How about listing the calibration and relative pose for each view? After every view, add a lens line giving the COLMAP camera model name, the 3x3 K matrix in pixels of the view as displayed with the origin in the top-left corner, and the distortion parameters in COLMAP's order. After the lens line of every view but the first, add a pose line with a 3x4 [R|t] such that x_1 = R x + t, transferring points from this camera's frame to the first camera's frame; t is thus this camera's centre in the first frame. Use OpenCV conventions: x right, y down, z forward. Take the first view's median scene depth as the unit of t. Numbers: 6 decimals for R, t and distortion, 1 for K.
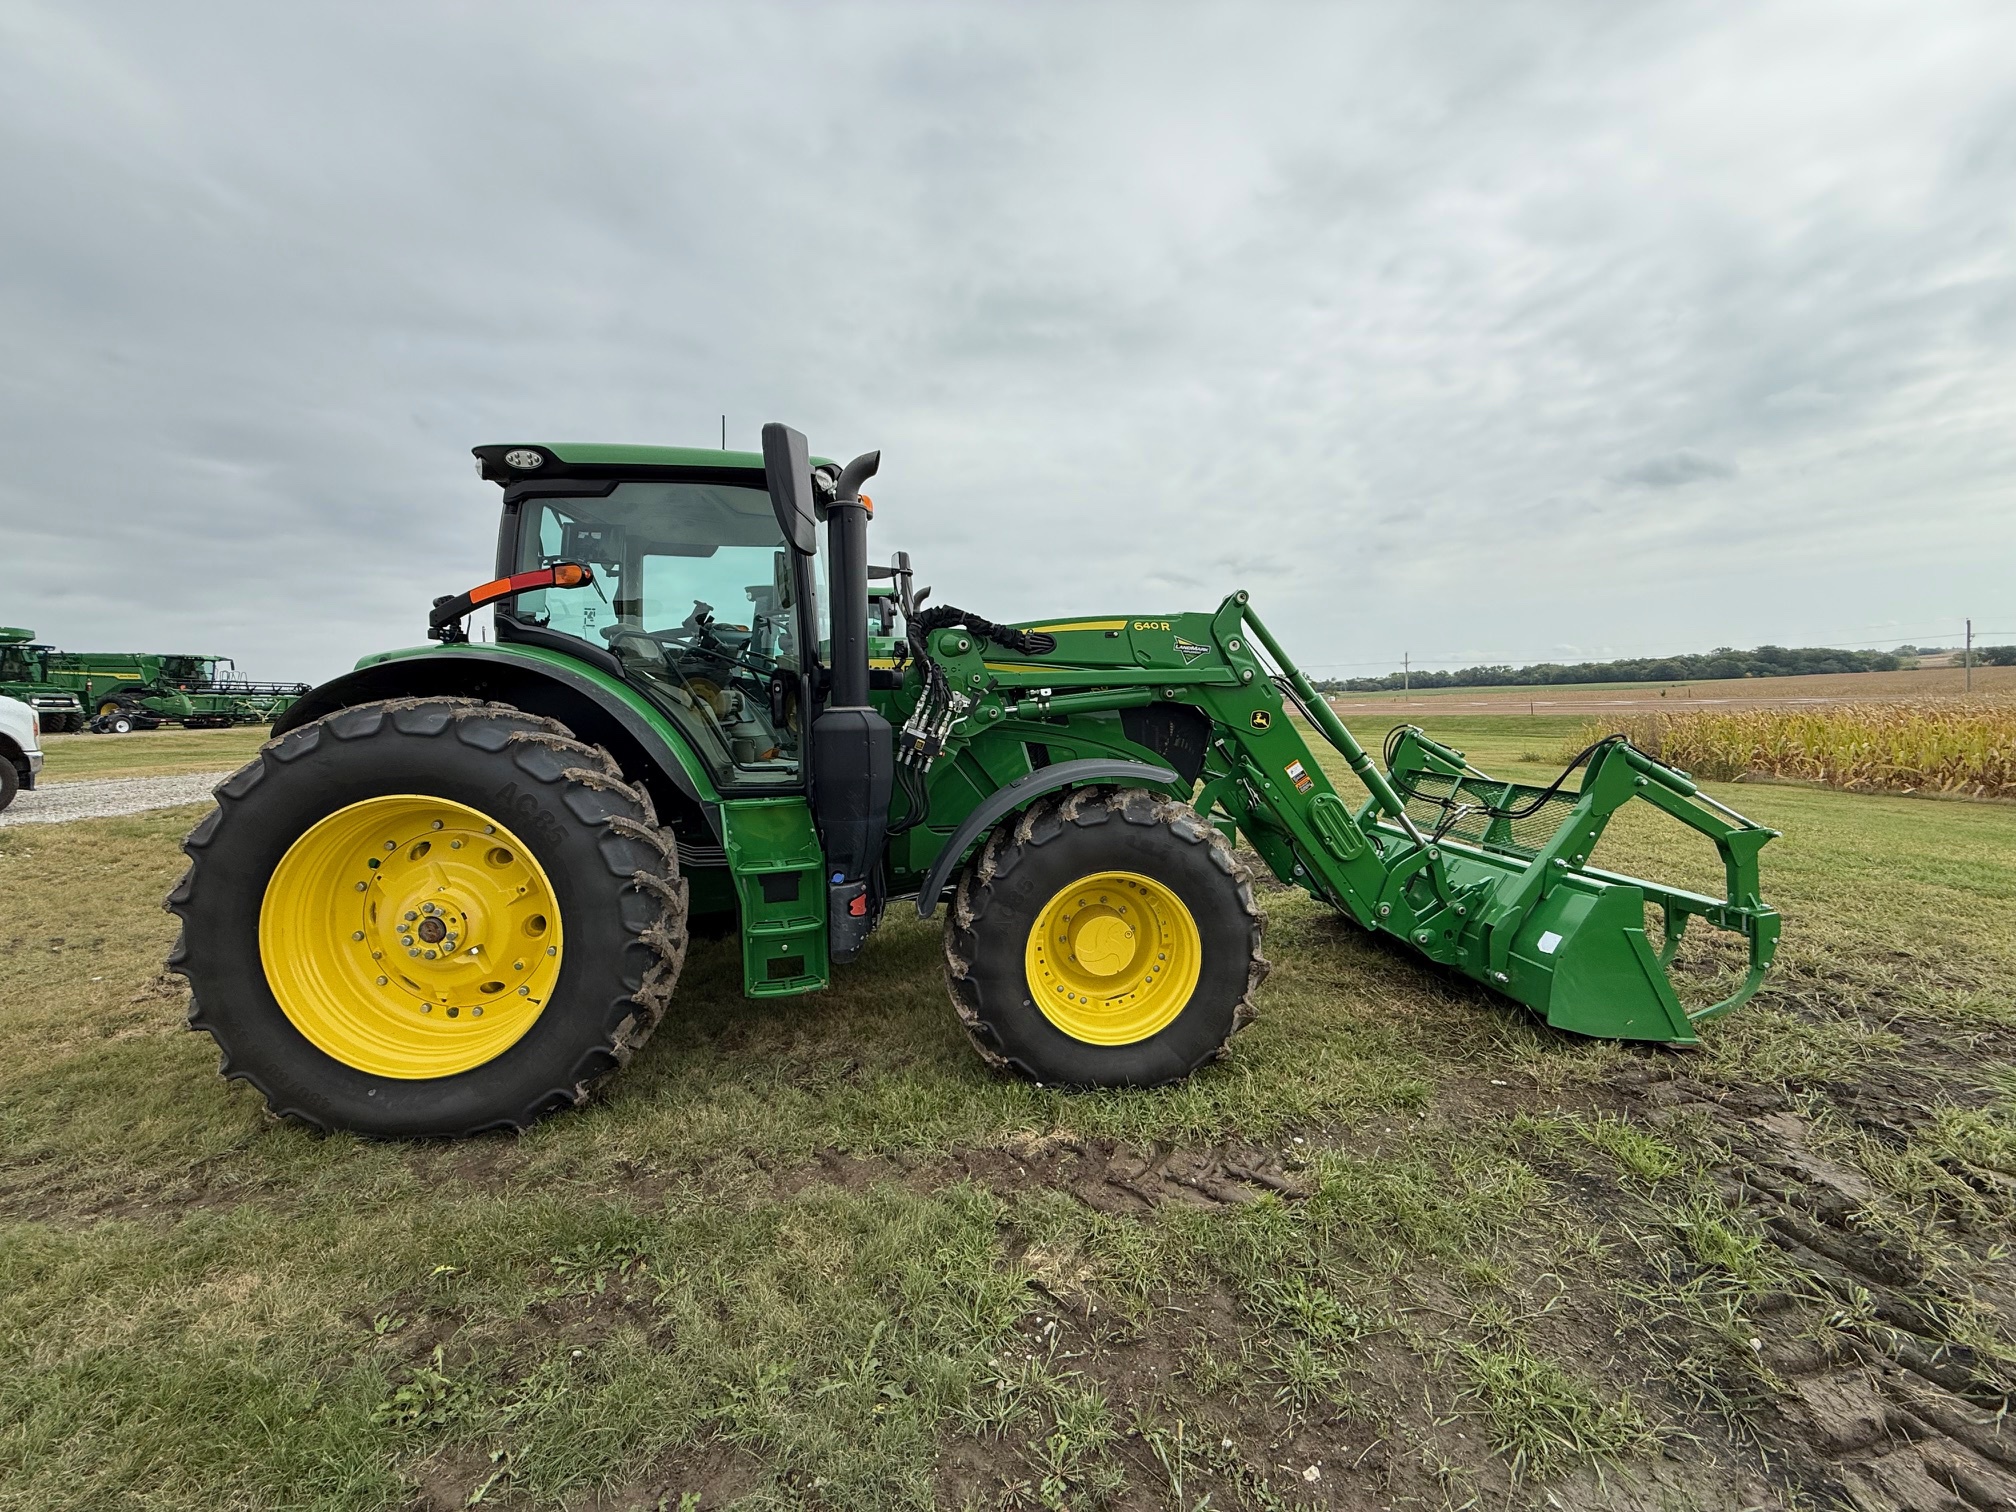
lens RADIAL K [[784.8, 0, 1008.0], [0, 784.8, 756.0], [0, 0, 1]] dist [0.000816, -0.000314]
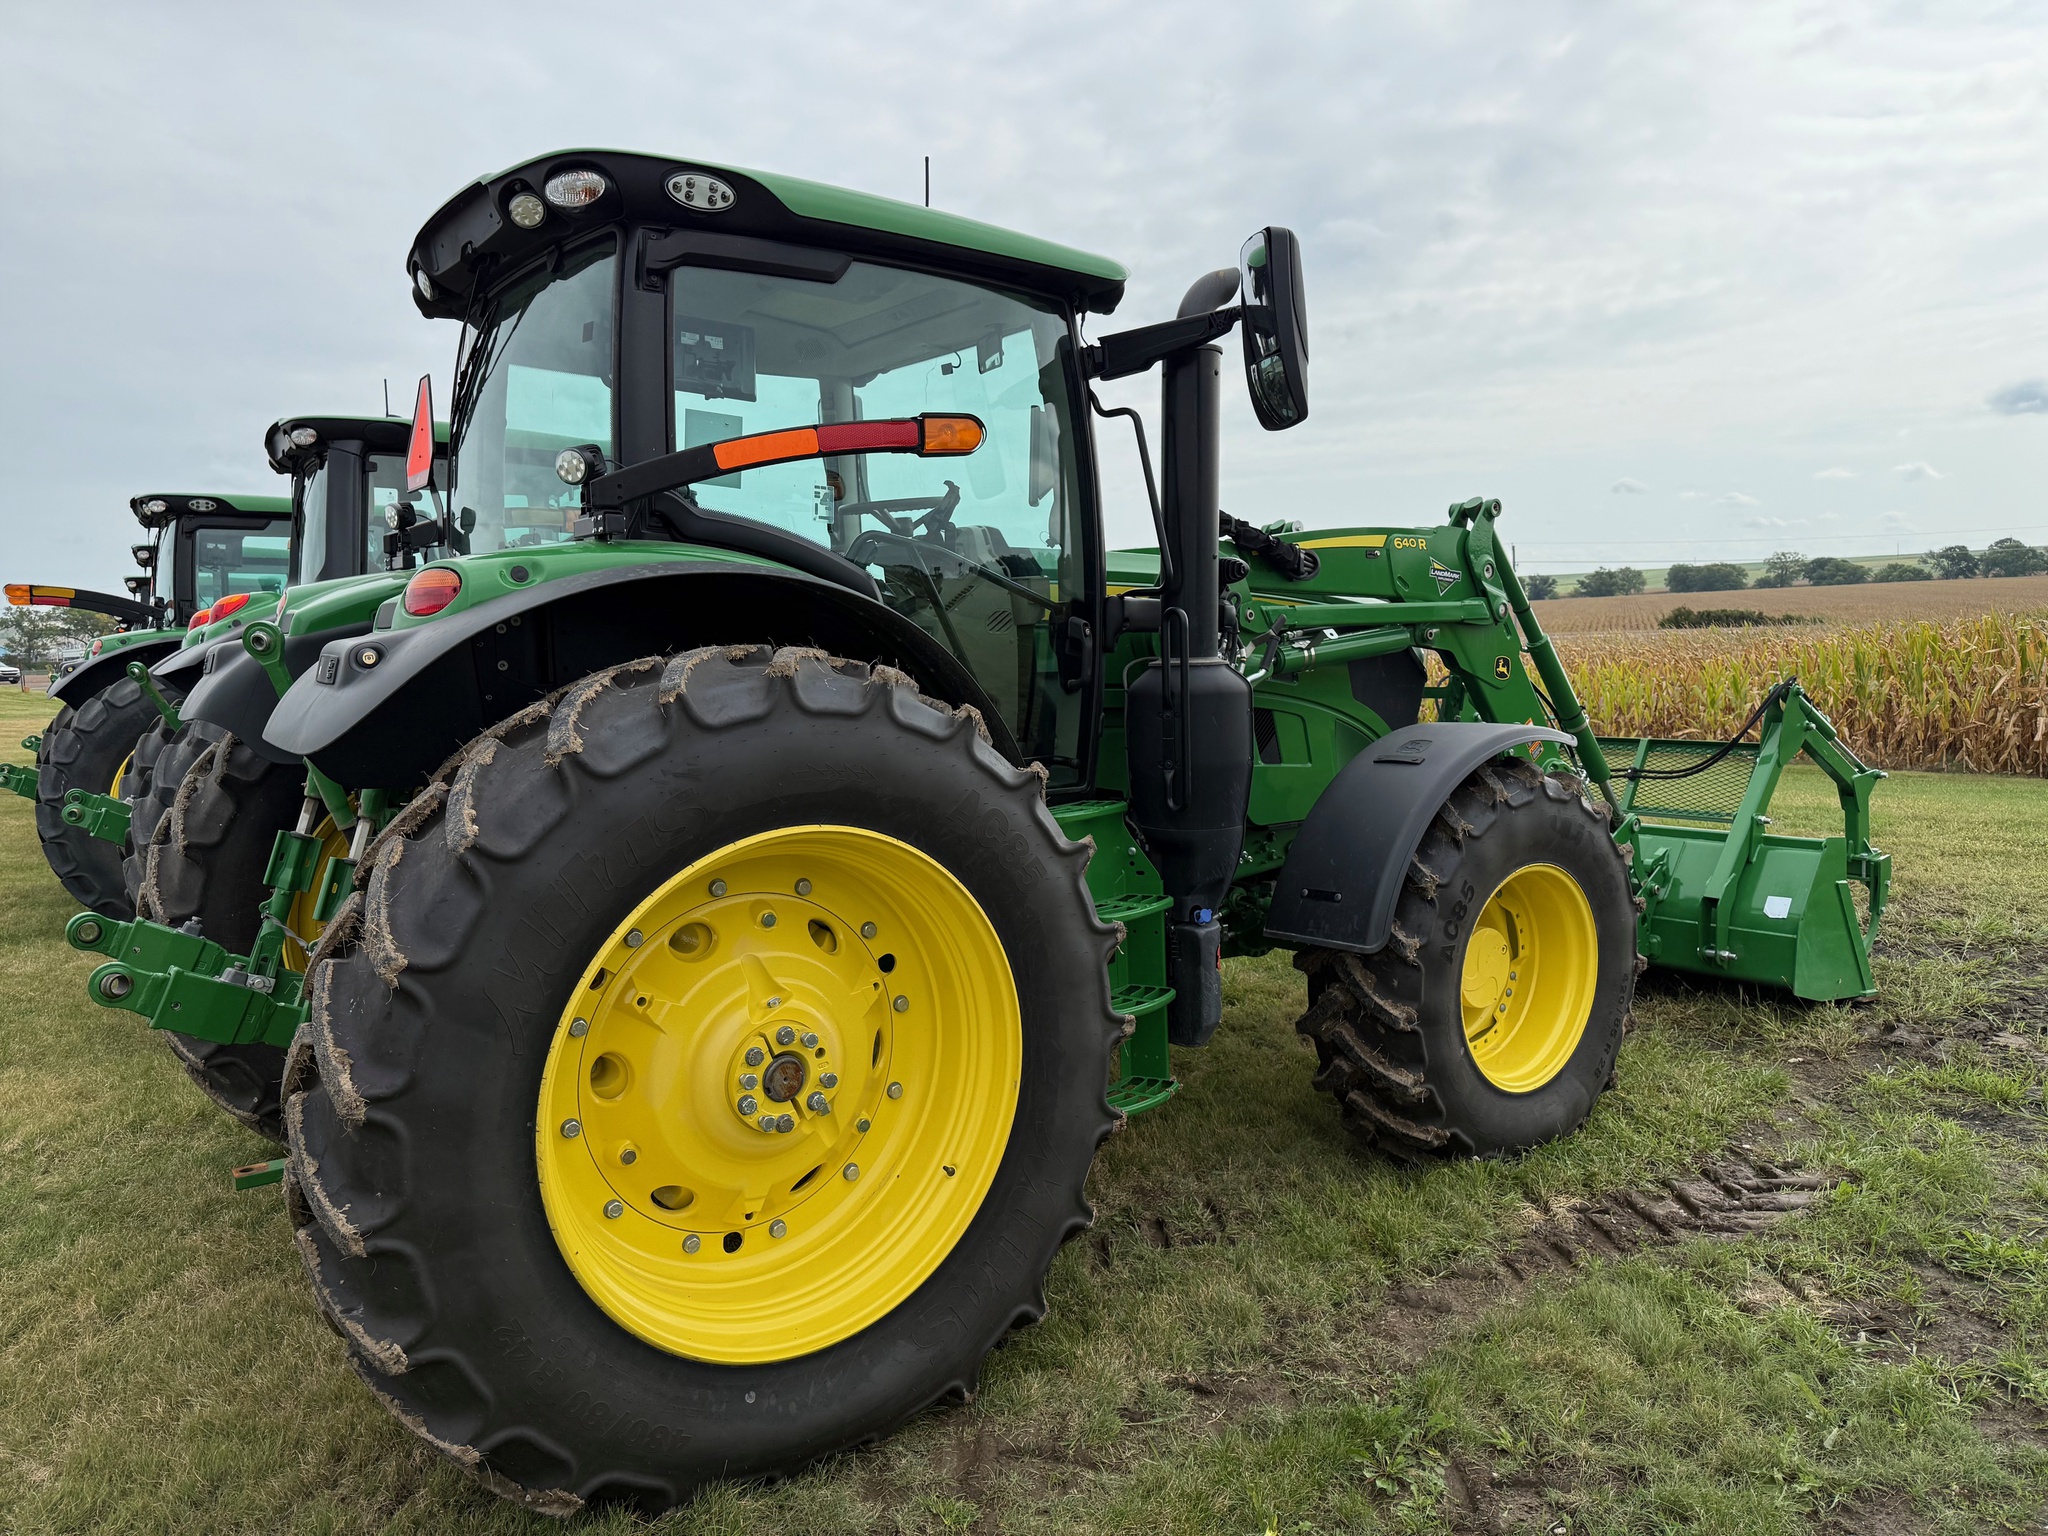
lens RADIAL K [[1437.5, 0, 1018.3], [0, 1437.5, 769.2], [0, 0, 1]] dist [0.128251, -0.224123]
pose [[0.836509, -0.054716, 0.545215, -0.920032], [0.049400, 0.998481, 0.024411, -0.005222], [-0.545723, 0.006514, 0.837941, 0.061466]]
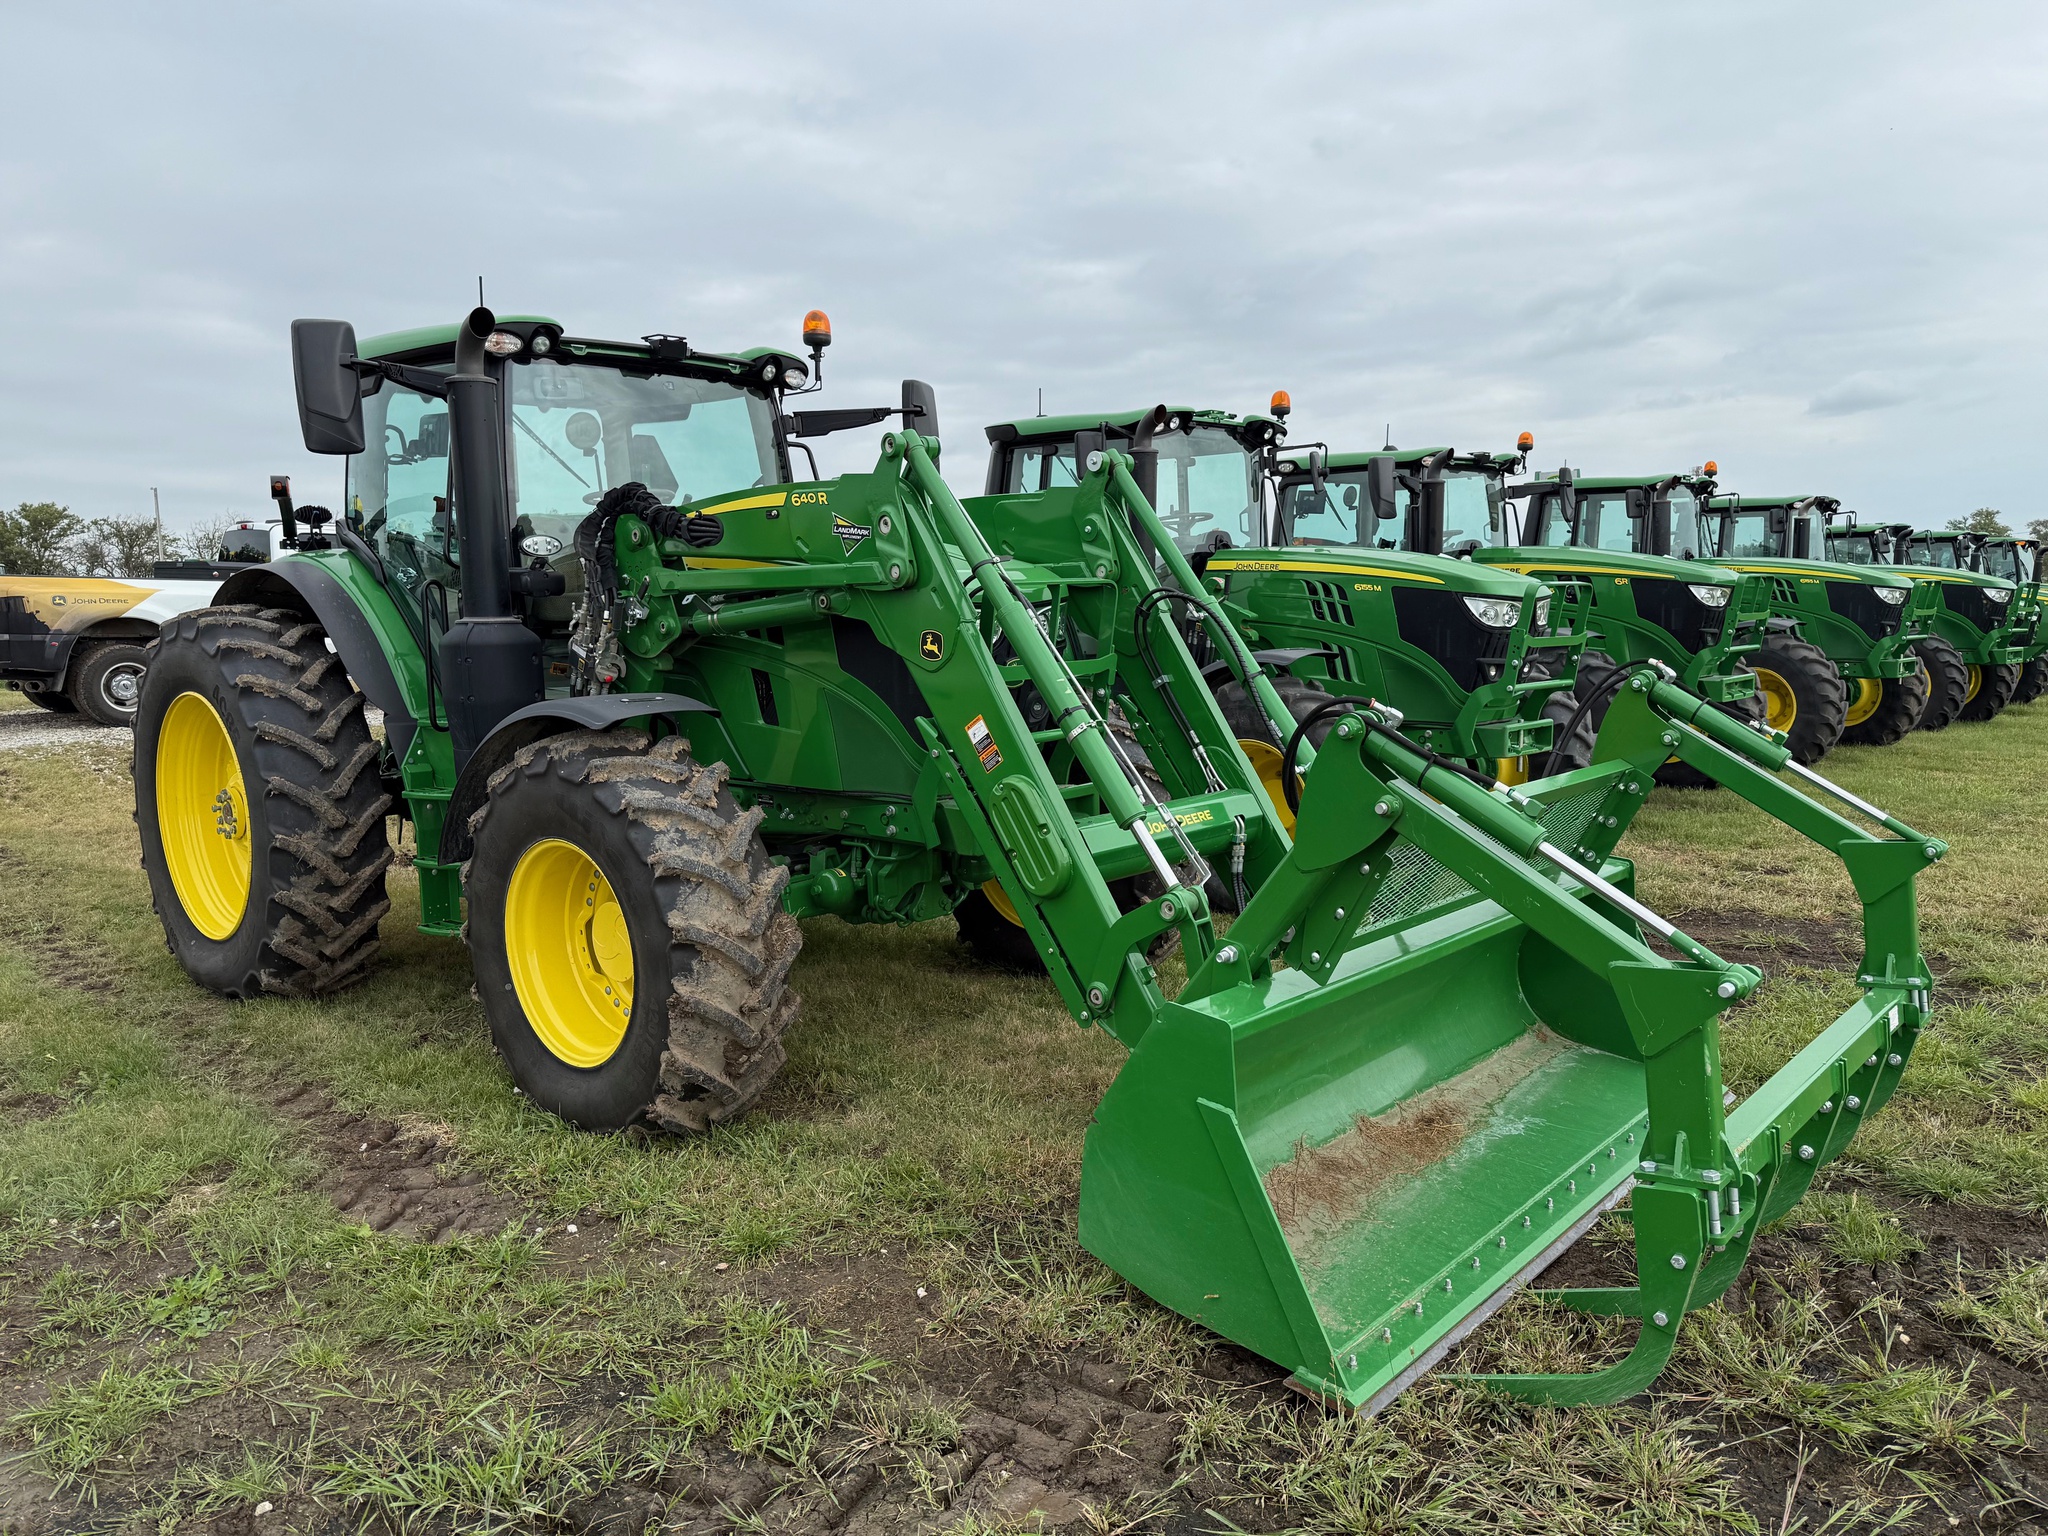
lens RADIAL K [[1379.0, 0, 1024.0], [0, 1379.0, 768.0], [0, 0, 1]] dist [0.058054, -0.089379]
pose [[0.714664, 0.086202, -0.694136, 1.191458], [-0.043441, 0.995931, 0.078956, -0.041480], [0.698118, -0.026273, 0.715500, 0.300864]]
